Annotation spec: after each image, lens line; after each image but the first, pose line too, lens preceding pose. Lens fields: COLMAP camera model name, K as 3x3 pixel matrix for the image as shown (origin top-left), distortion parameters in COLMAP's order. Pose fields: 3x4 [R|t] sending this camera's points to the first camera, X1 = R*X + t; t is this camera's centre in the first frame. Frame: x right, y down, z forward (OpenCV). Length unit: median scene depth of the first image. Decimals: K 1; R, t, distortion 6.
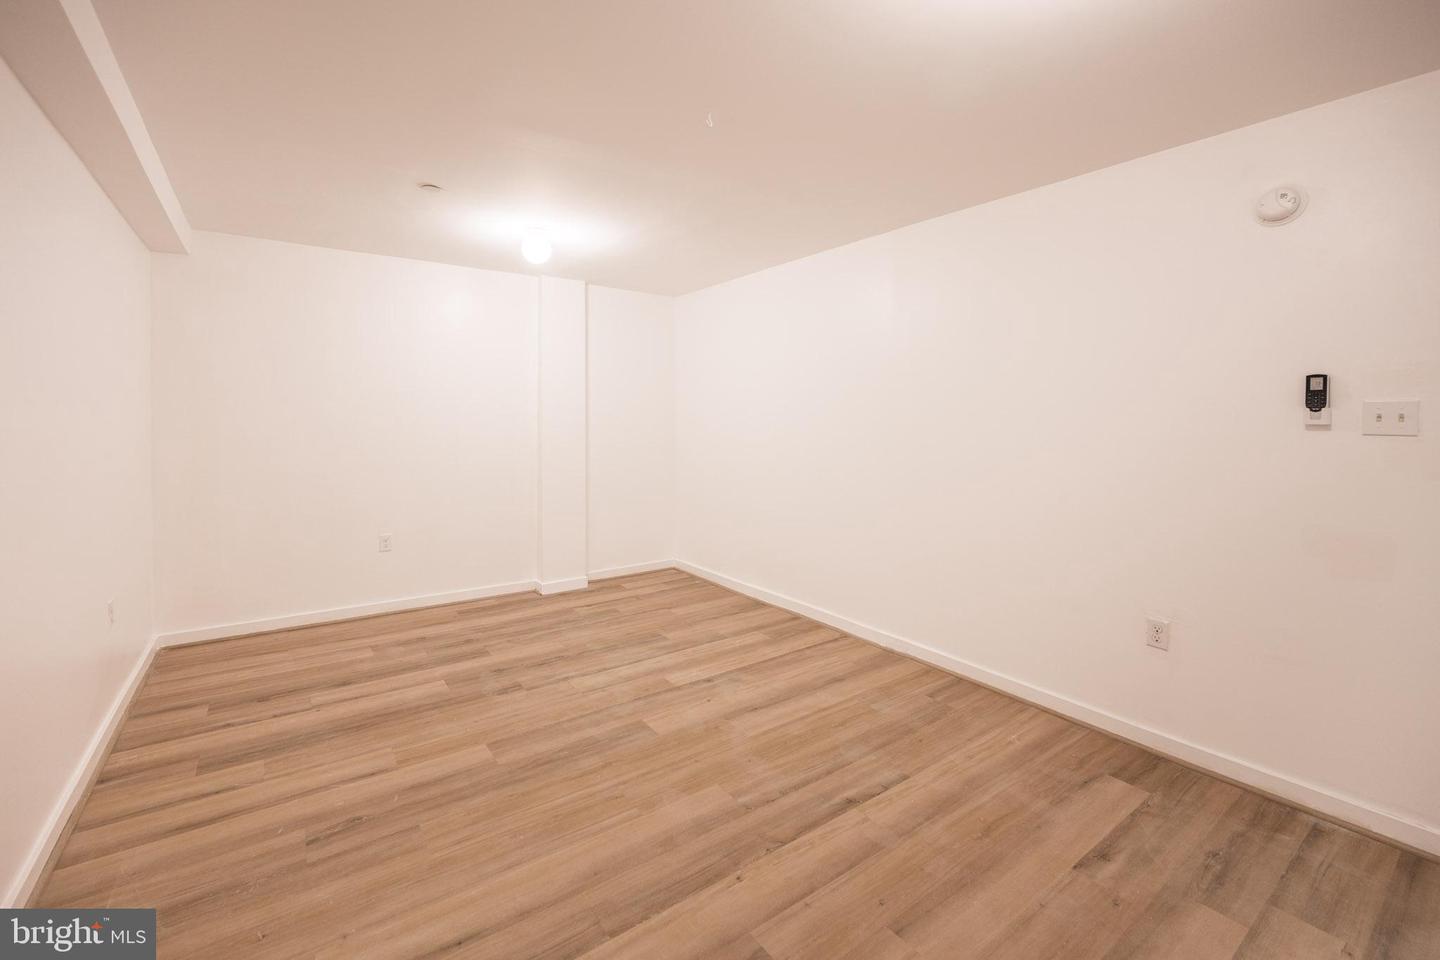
lens RADIAL K [[591.5, 0, 718.6], [0, 591.5, 406.9], [0, 0, 1]] dist [0.000730, -0.000235]
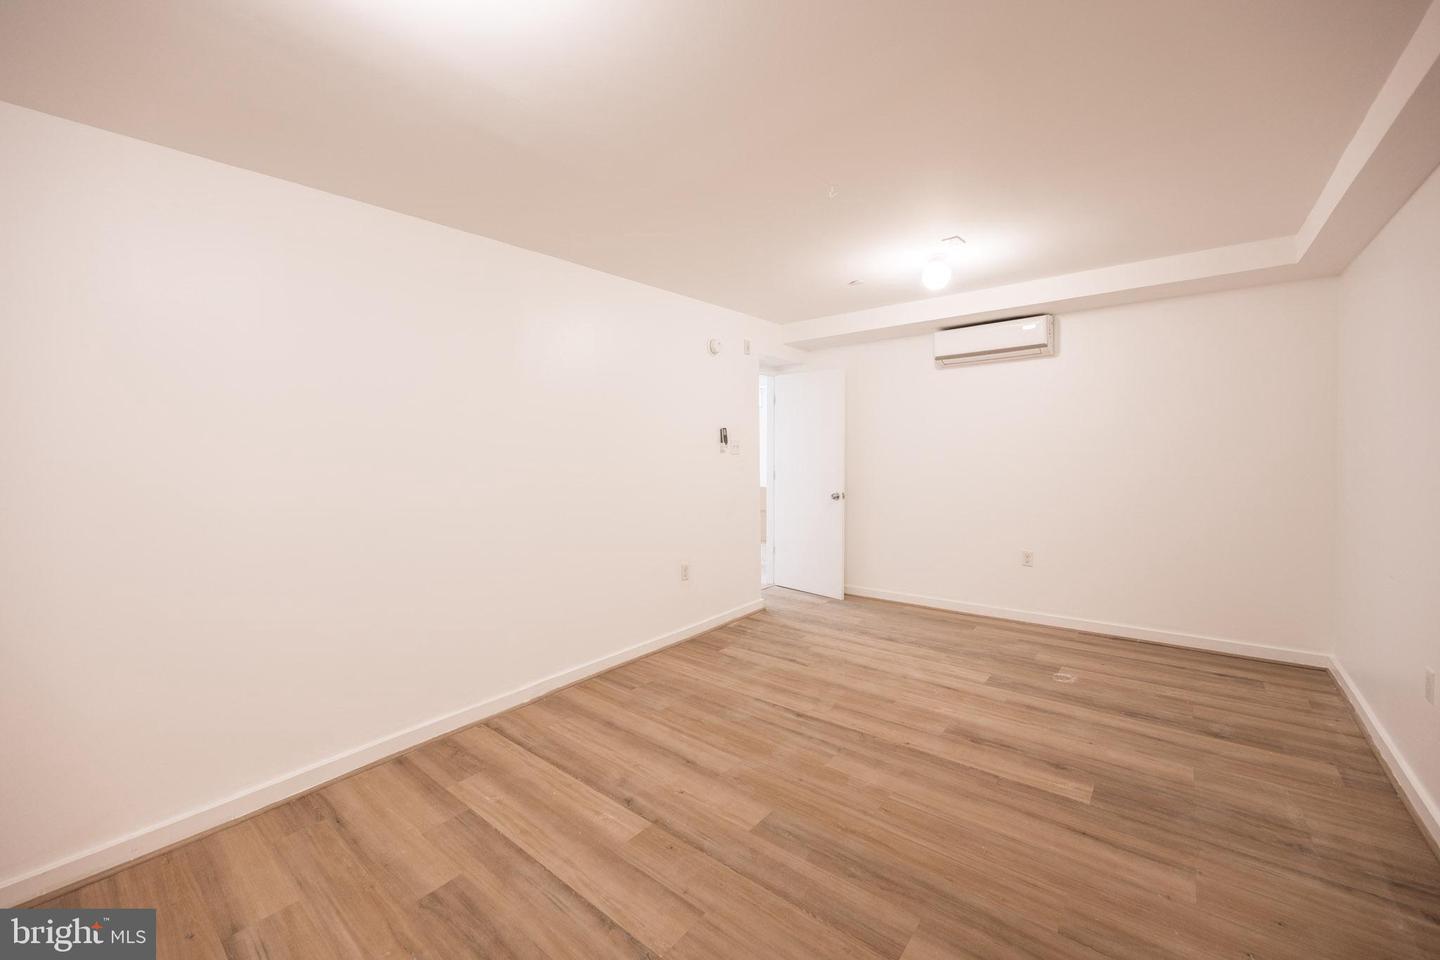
lens RADIAL K [[577.2, 0, 725.0], [0, 577.2, 481.5], [0, 0, 1]] dist [-0.000129, -0.000193]
pose [[-0.253789, -0.057186, 0.965568, -0.868398], [-0.002758, 0.998289, 0.058400, 0.018026], [-0.967256, 0.012158, -0.253513, 1.261958]]
